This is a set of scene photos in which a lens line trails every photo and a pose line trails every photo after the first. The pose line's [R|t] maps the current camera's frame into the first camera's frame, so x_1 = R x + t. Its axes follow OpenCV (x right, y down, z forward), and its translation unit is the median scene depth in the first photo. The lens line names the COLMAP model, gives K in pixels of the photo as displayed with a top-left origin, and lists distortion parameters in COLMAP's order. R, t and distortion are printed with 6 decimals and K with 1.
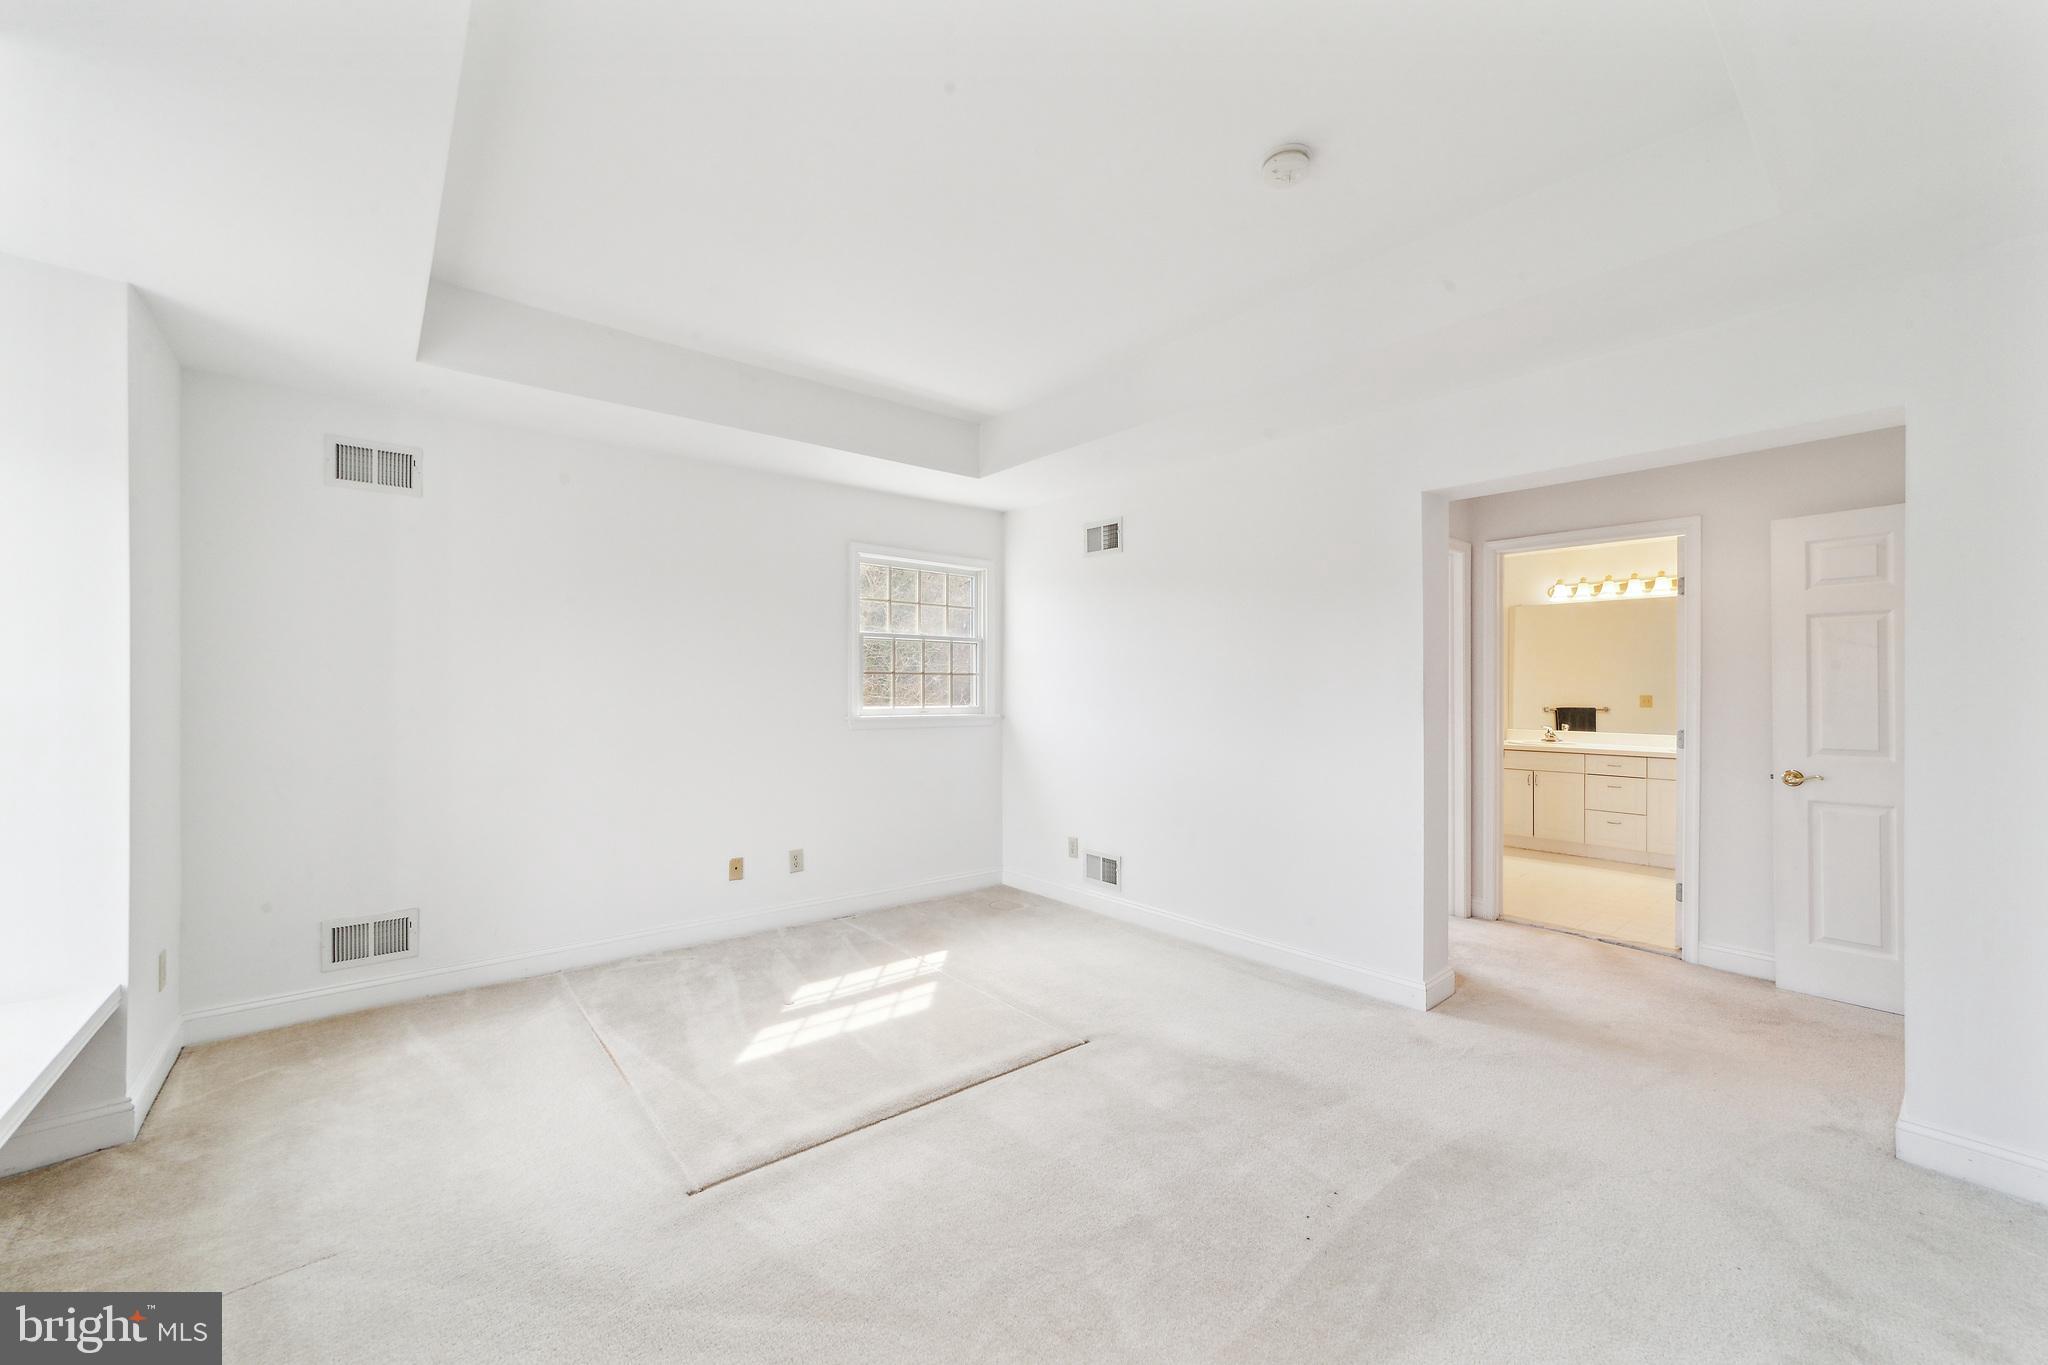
lens RADIAL K [[797.9, 0, 1037.8], [0, 797.9, 692.4], [0, 0, 1]] dist [0.002945, 0.000246]
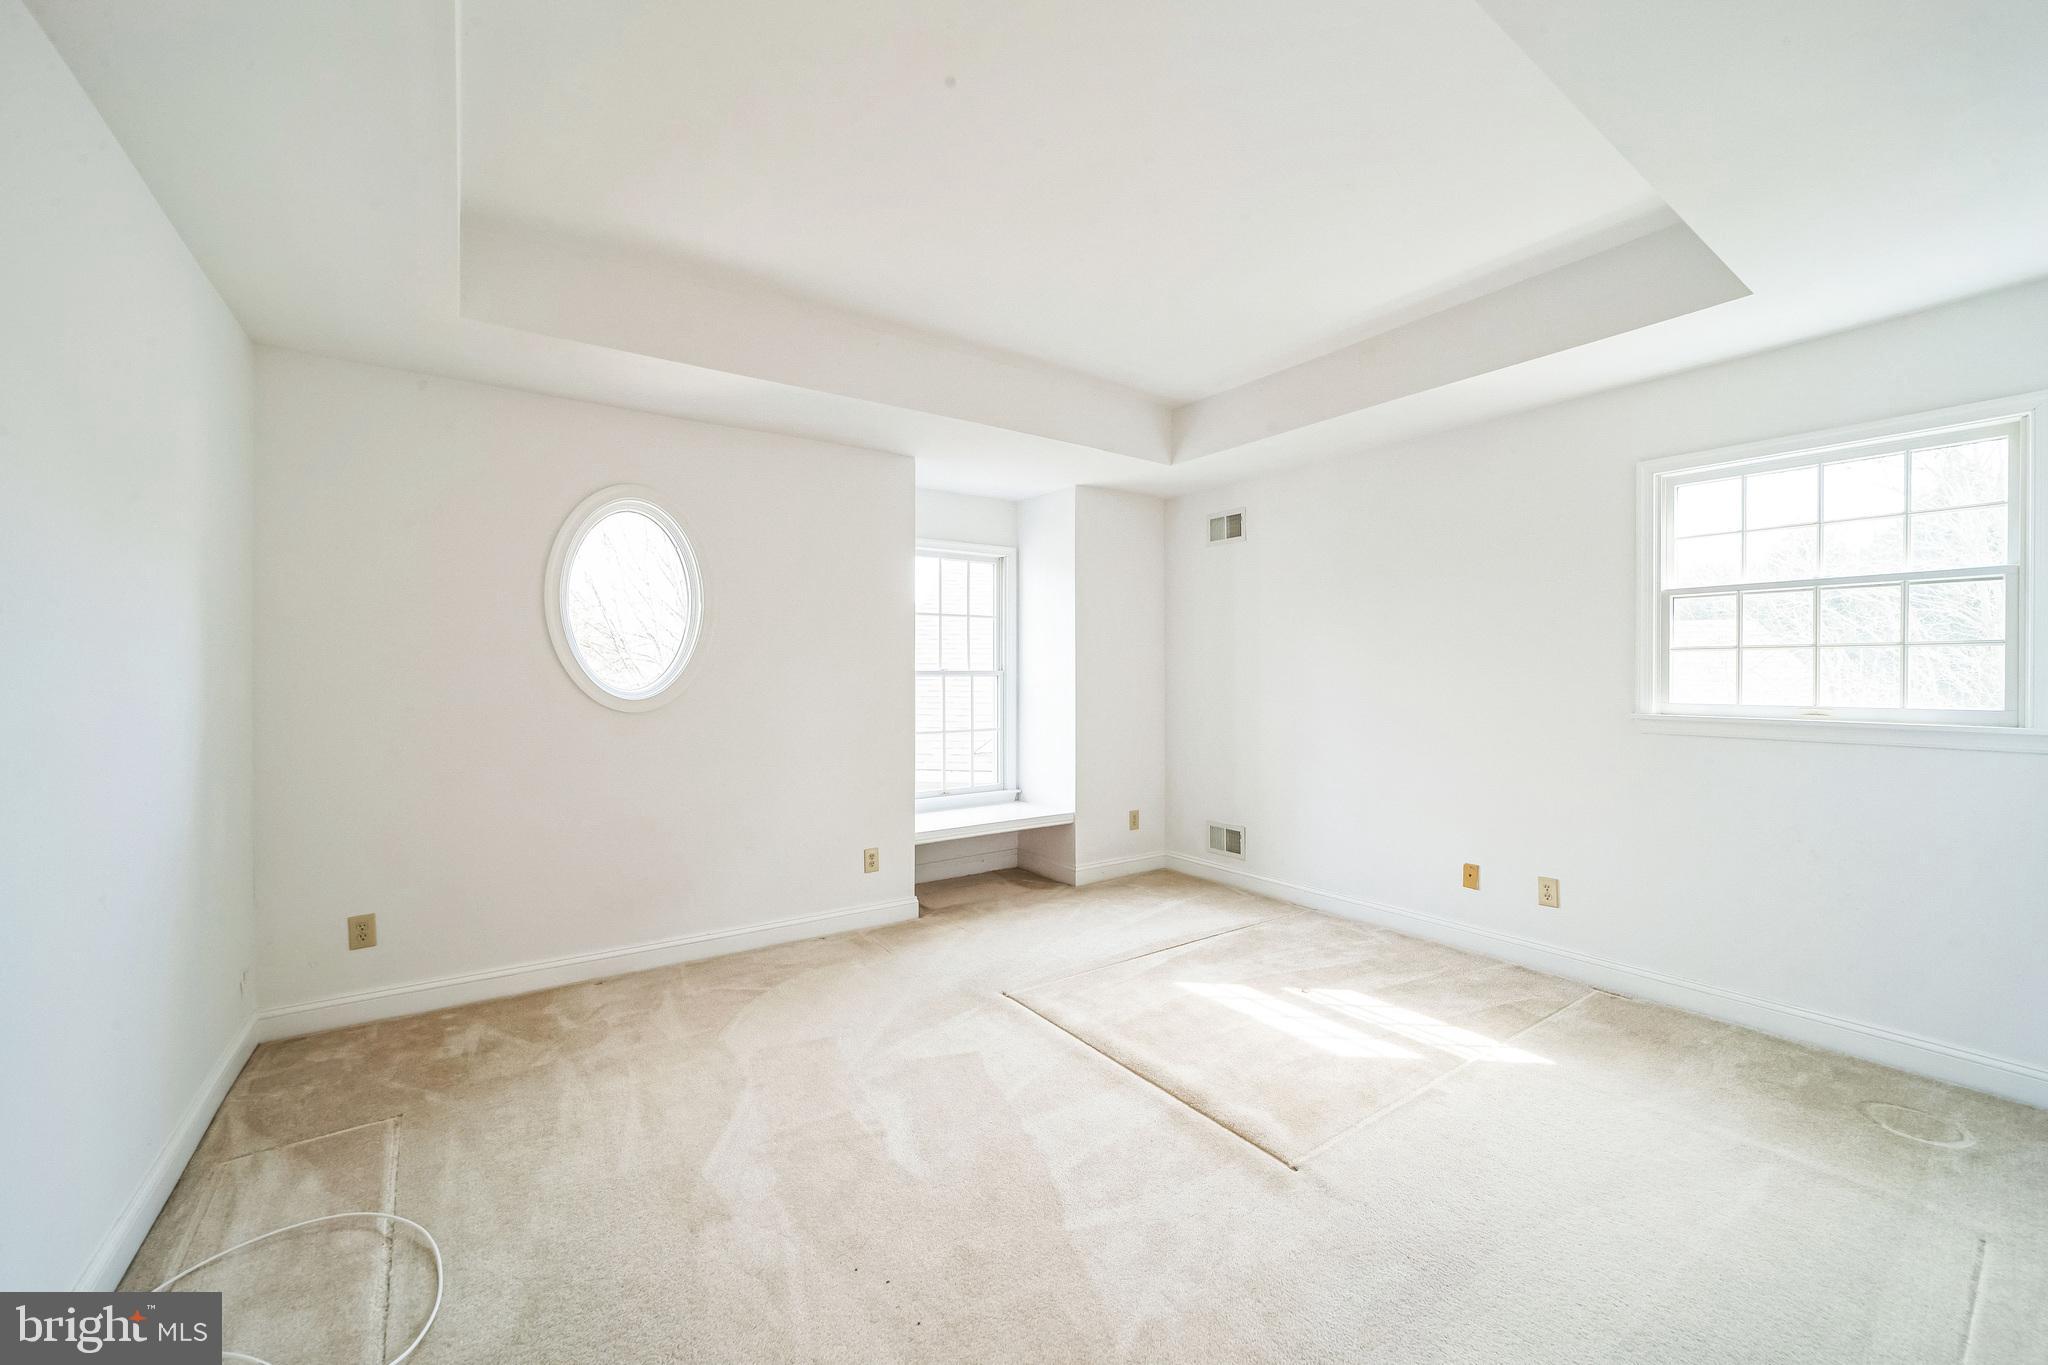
lens RADIAL K [[797.9, 0, 1024.4], [0, 797.9, 689.8], [0, 0, 1]] dist [0.002945, 0.000246]
pose [[-0.085665, 0.012482, -0.996246, 0.647165], [-0.004505, 0.999906, 0.012915, 0.004421], [0.996314, 0.005594, -0.085601, 0.676504]]
